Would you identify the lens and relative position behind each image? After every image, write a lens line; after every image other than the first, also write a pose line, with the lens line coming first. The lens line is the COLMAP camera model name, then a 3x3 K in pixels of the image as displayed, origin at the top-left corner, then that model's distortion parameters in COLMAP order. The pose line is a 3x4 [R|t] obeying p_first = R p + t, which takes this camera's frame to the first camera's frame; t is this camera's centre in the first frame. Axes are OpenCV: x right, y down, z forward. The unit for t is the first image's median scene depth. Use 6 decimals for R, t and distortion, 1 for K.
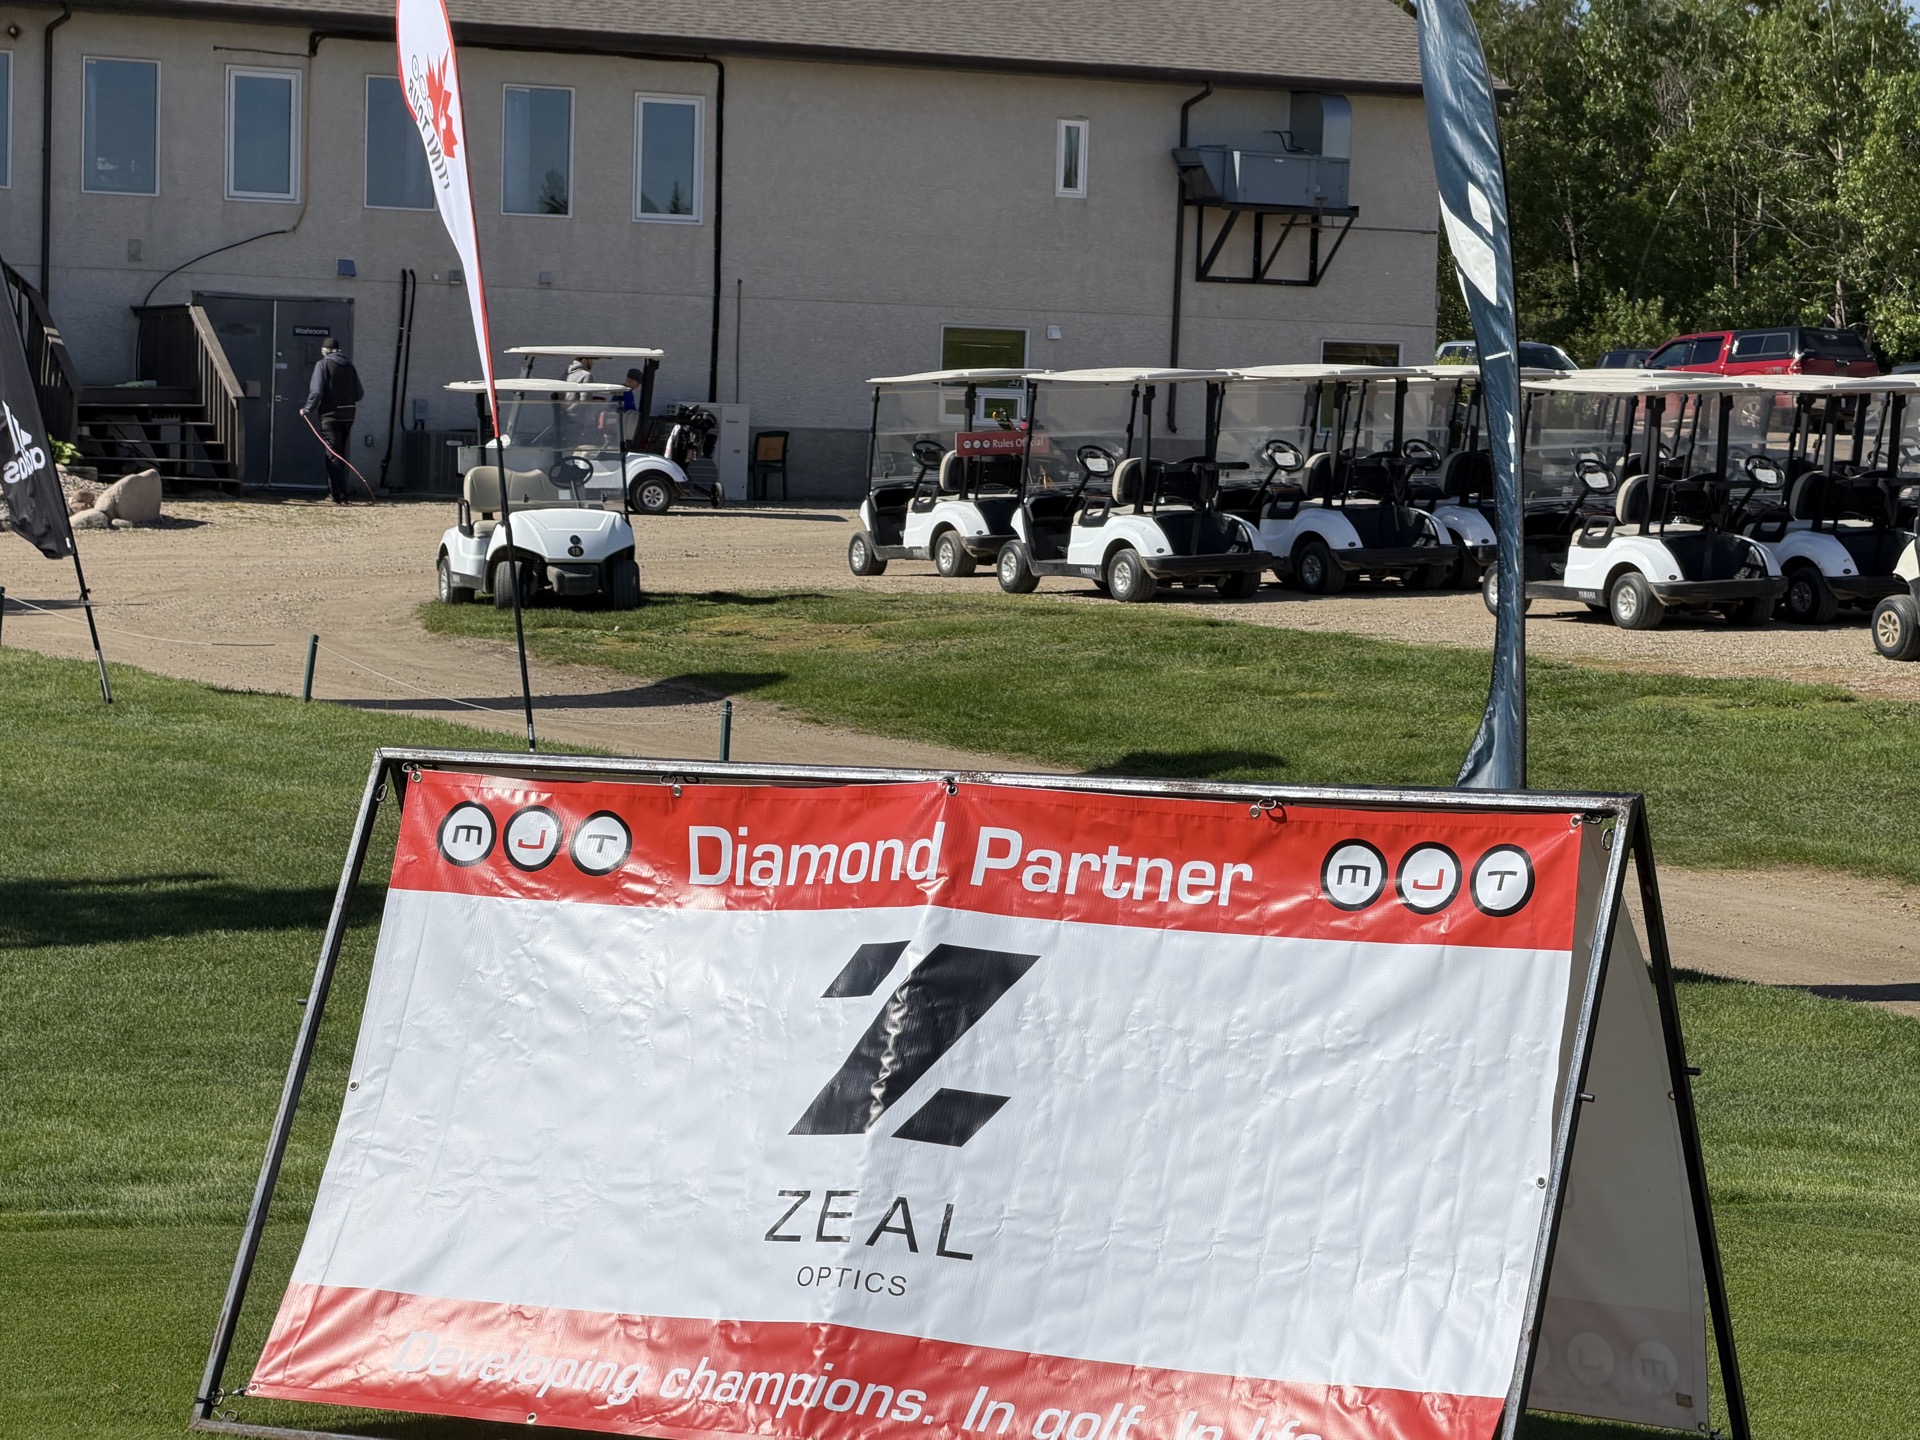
lens RADIAL K [[5679.7, 0, 959.6], [0, 5679.7, 721.2], [0, 0, 1]] dist [0.072621, 0.000000]
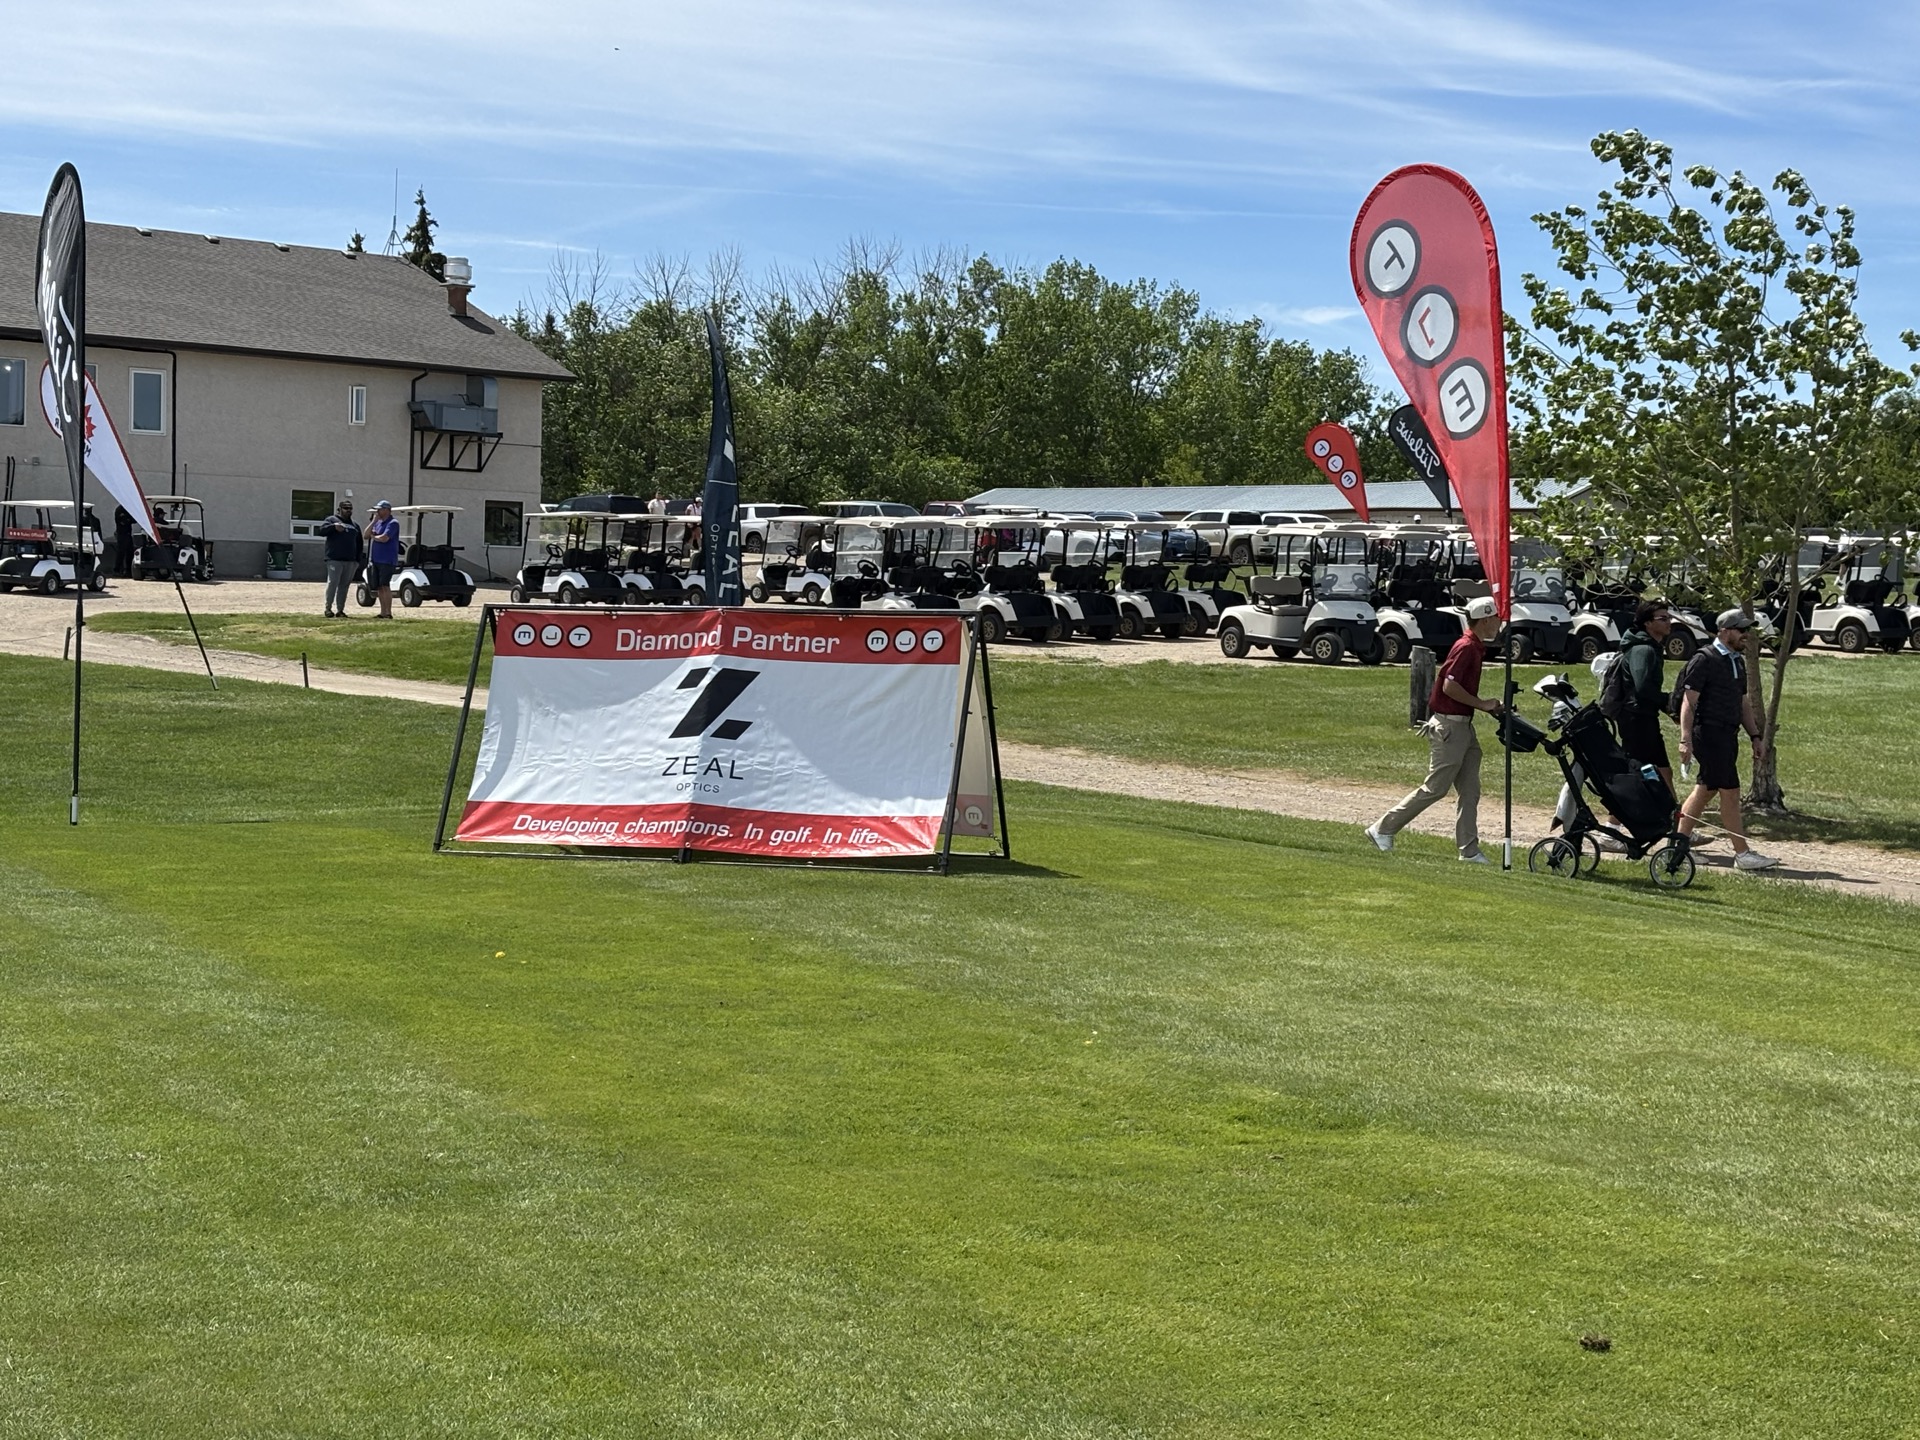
lens RADIAL K [[3140.0, 0, 960.5], [0, 3140.0, 719.5], [0, 0, 1]] dist [-0.032057, 0.000000]
pose [[0.965978, -0.005341, 0.258568, -0.285815], [0.006352, 0.999975, -0.003076, 0.069182], [-0.258546, 0.004614, 0.965988, -0.503683]]
